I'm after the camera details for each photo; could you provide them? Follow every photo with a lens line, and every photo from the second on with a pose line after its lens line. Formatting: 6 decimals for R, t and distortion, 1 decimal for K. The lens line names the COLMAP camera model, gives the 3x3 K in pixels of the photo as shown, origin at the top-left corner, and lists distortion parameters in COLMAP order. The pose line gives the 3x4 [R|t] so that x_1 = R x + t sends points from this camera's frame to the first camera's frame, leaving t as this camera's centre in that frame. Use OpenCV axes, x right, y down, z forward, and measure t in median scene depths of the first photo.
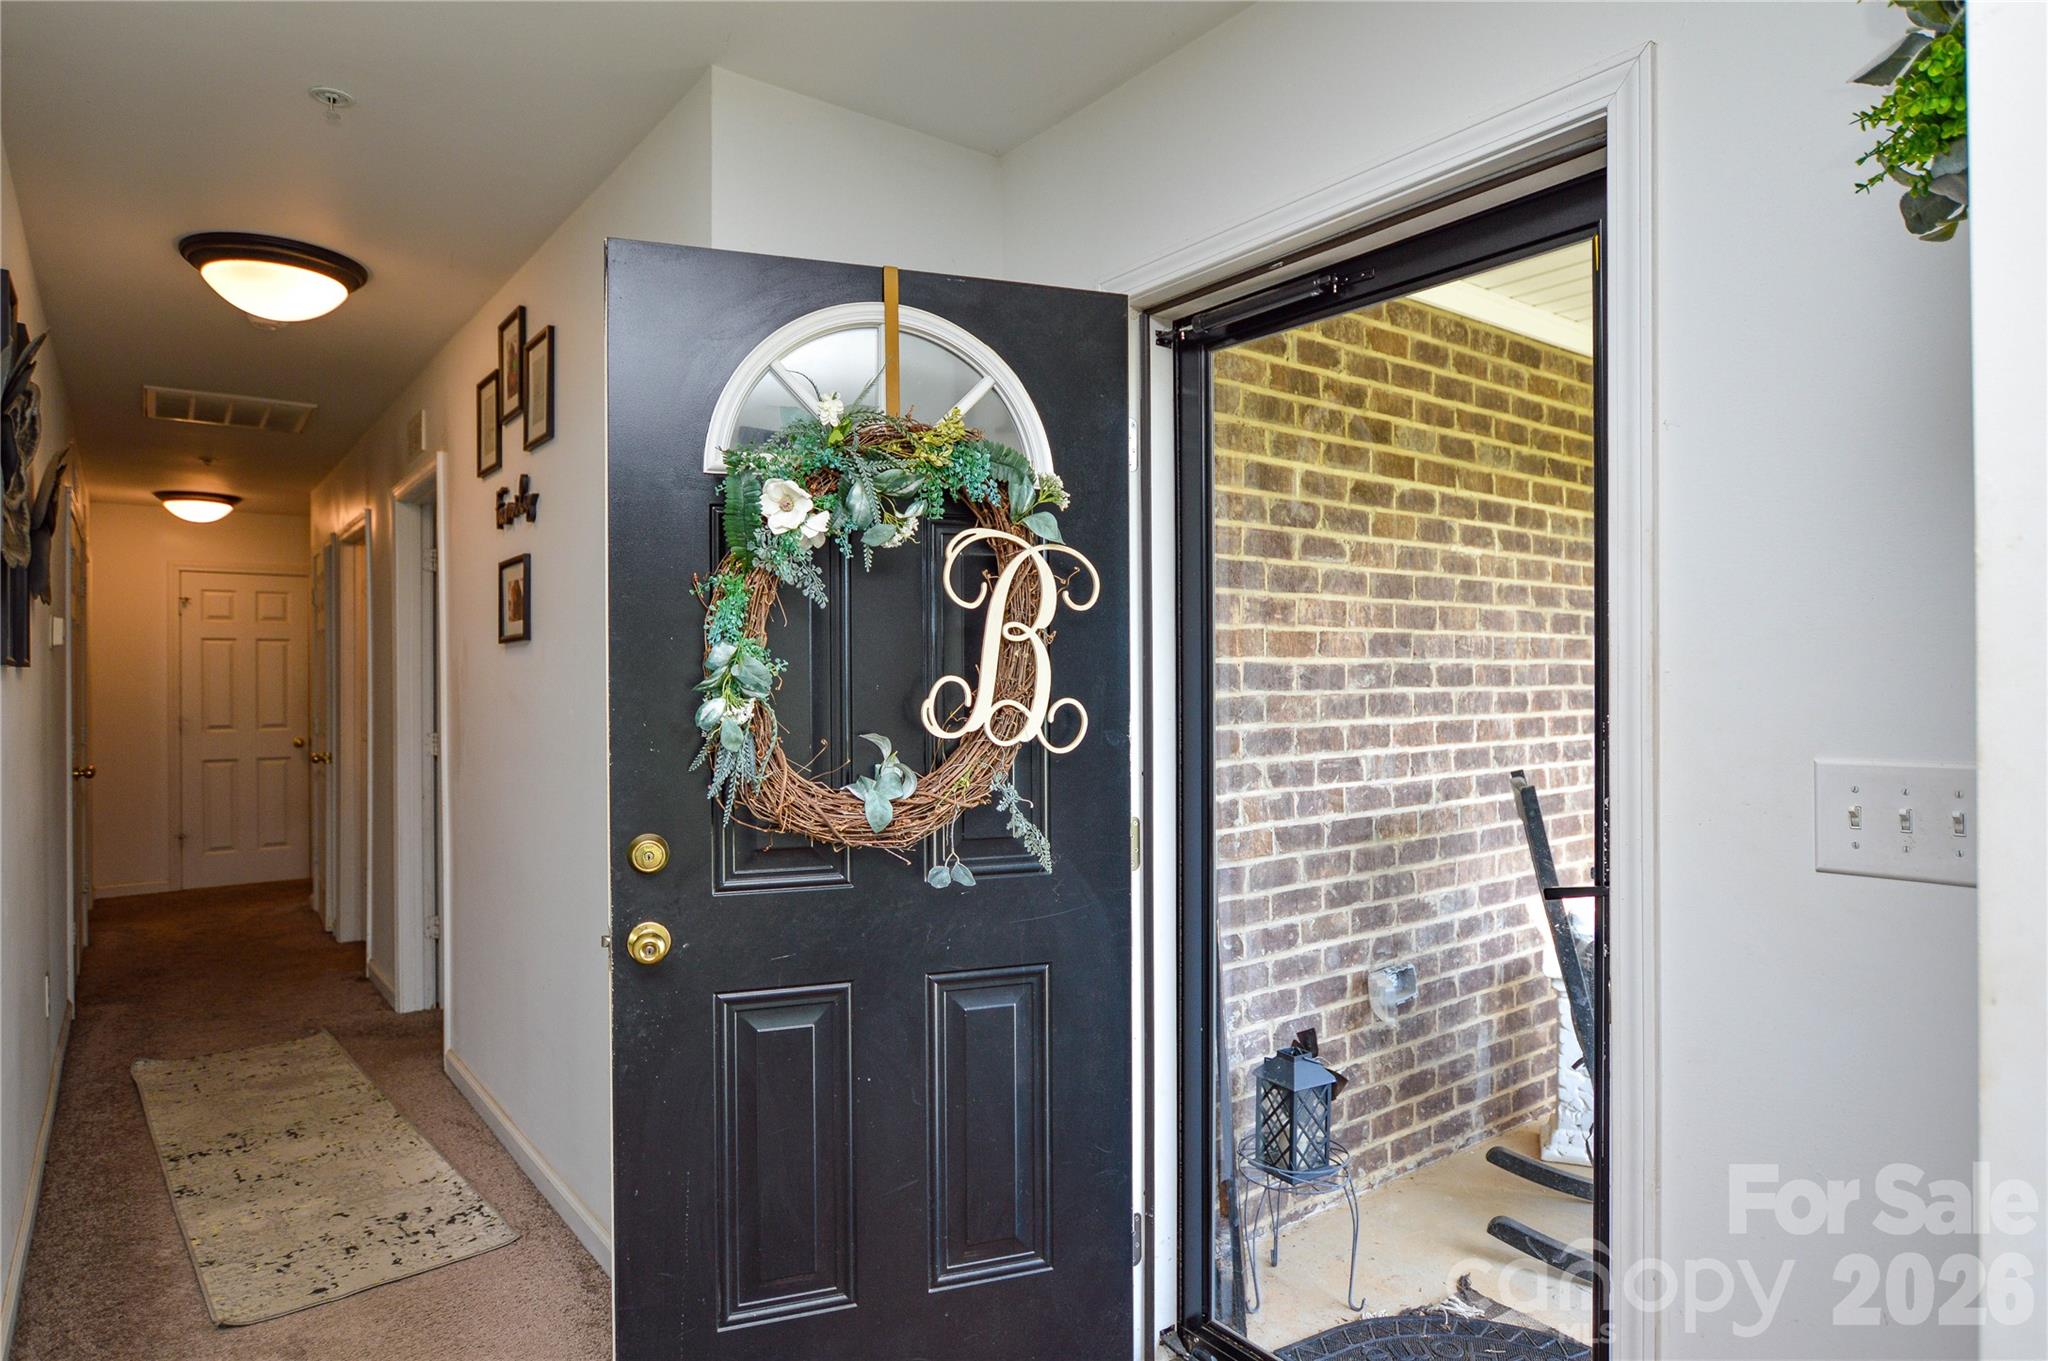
lens RADIAL K [[1173.2, 0, 1022.2], [0, 1173.2, 690.2], [0, 0, 1]] dist [-0.020589, 0.000054]
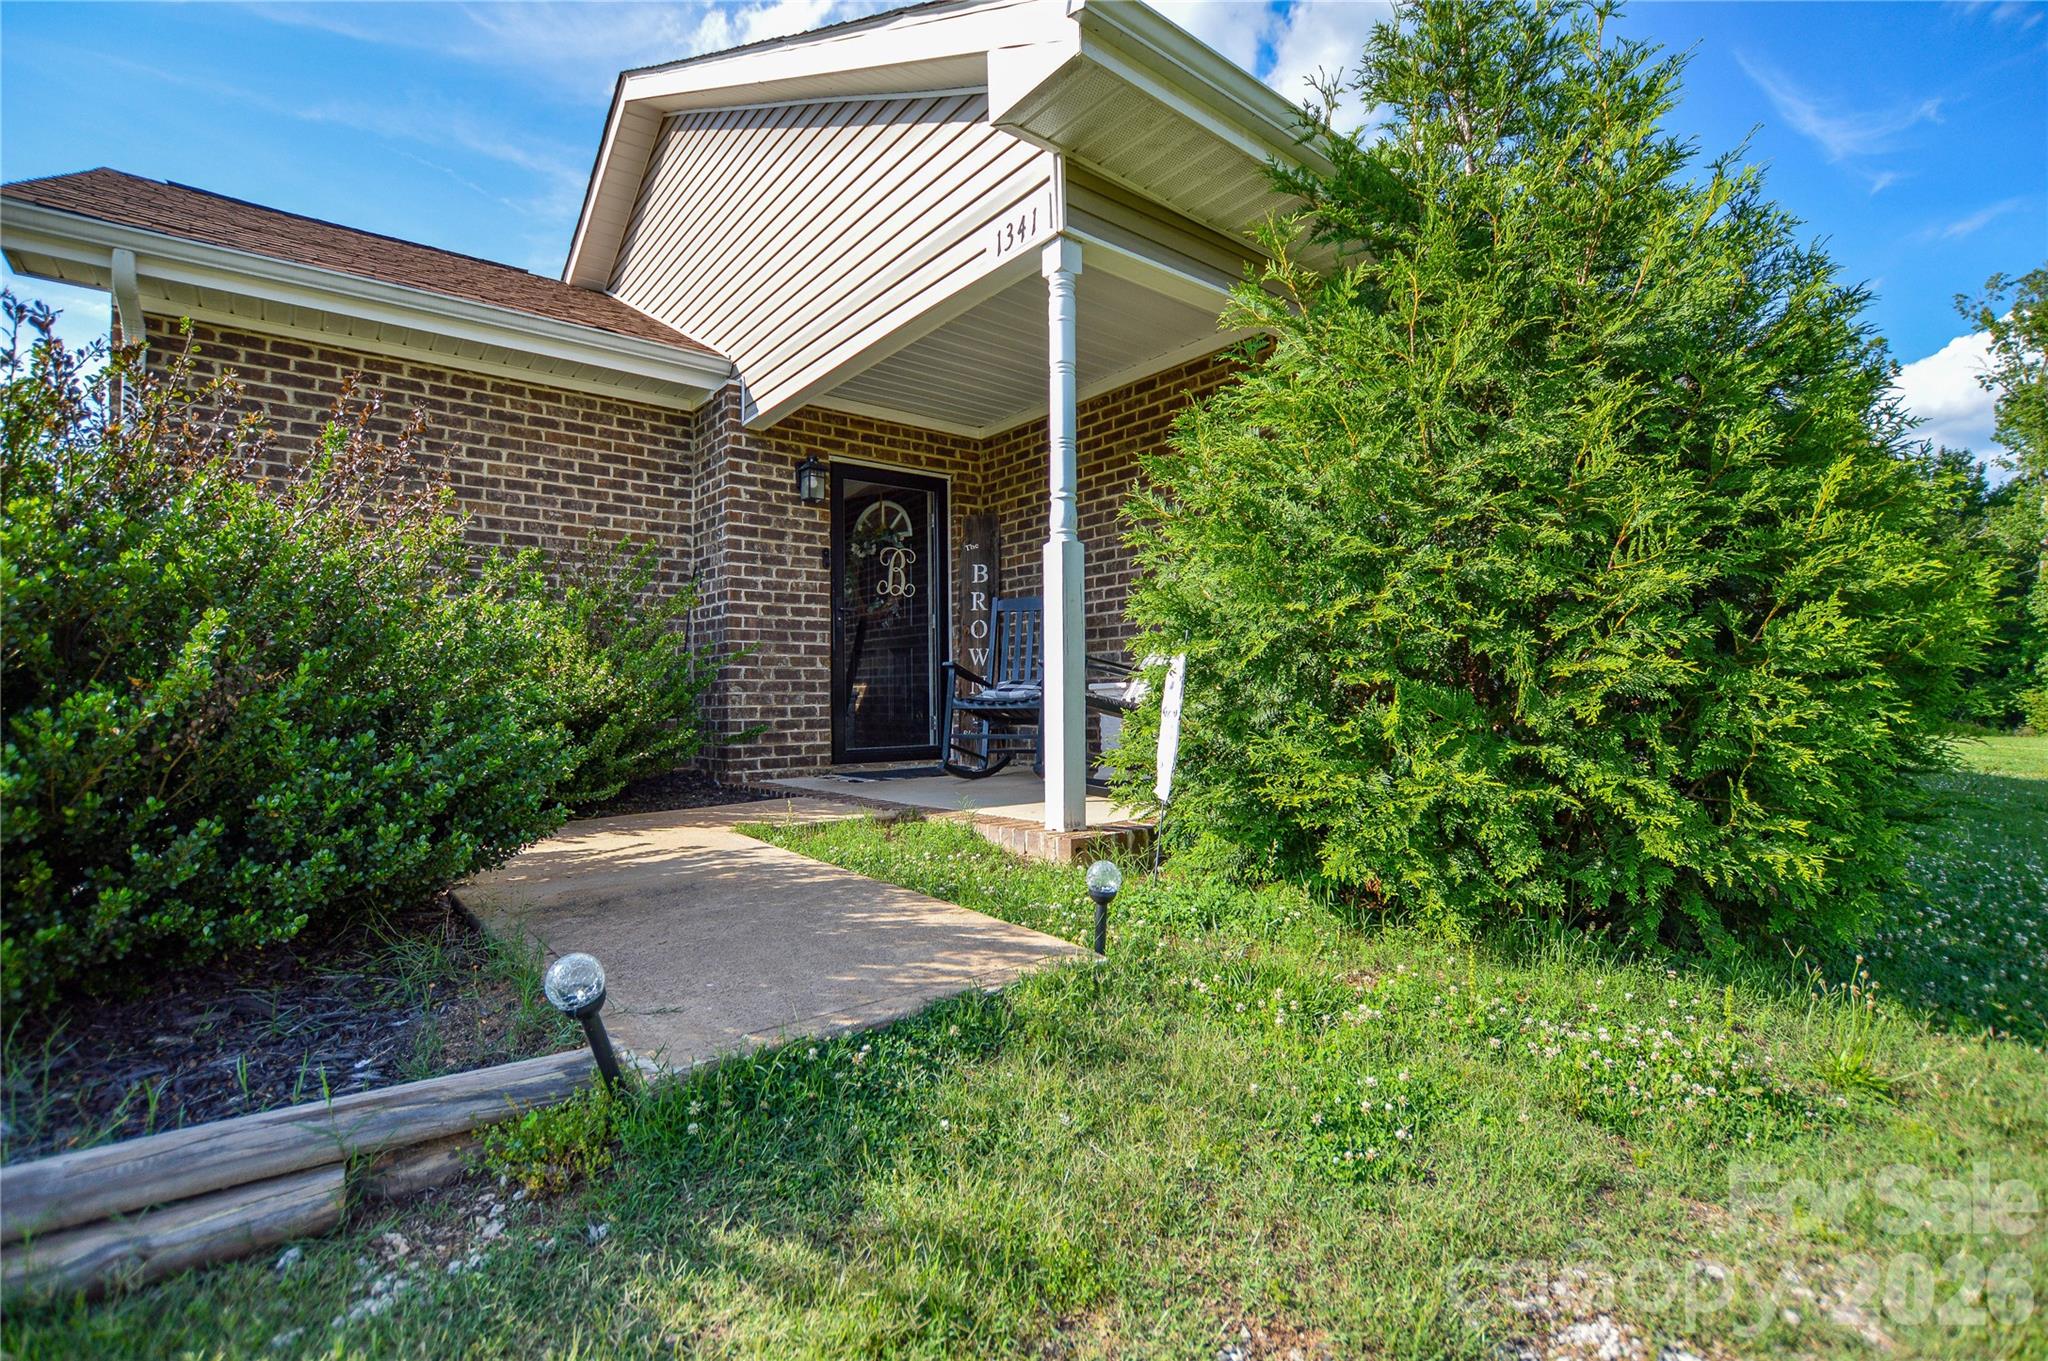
lens RADIAL K [[925.2, 0, 1024.0], [0, 925.2, 680.5], [0, 0, 1]] dist [-0.026512, 0.000710]
pose [[0.024329, -0.011221, -0.999641, 2.153301], [0.005900, 0.999921, -0.011081, 0.246538], [0.999687, -0.005628, 0.024393, 0.817807]]
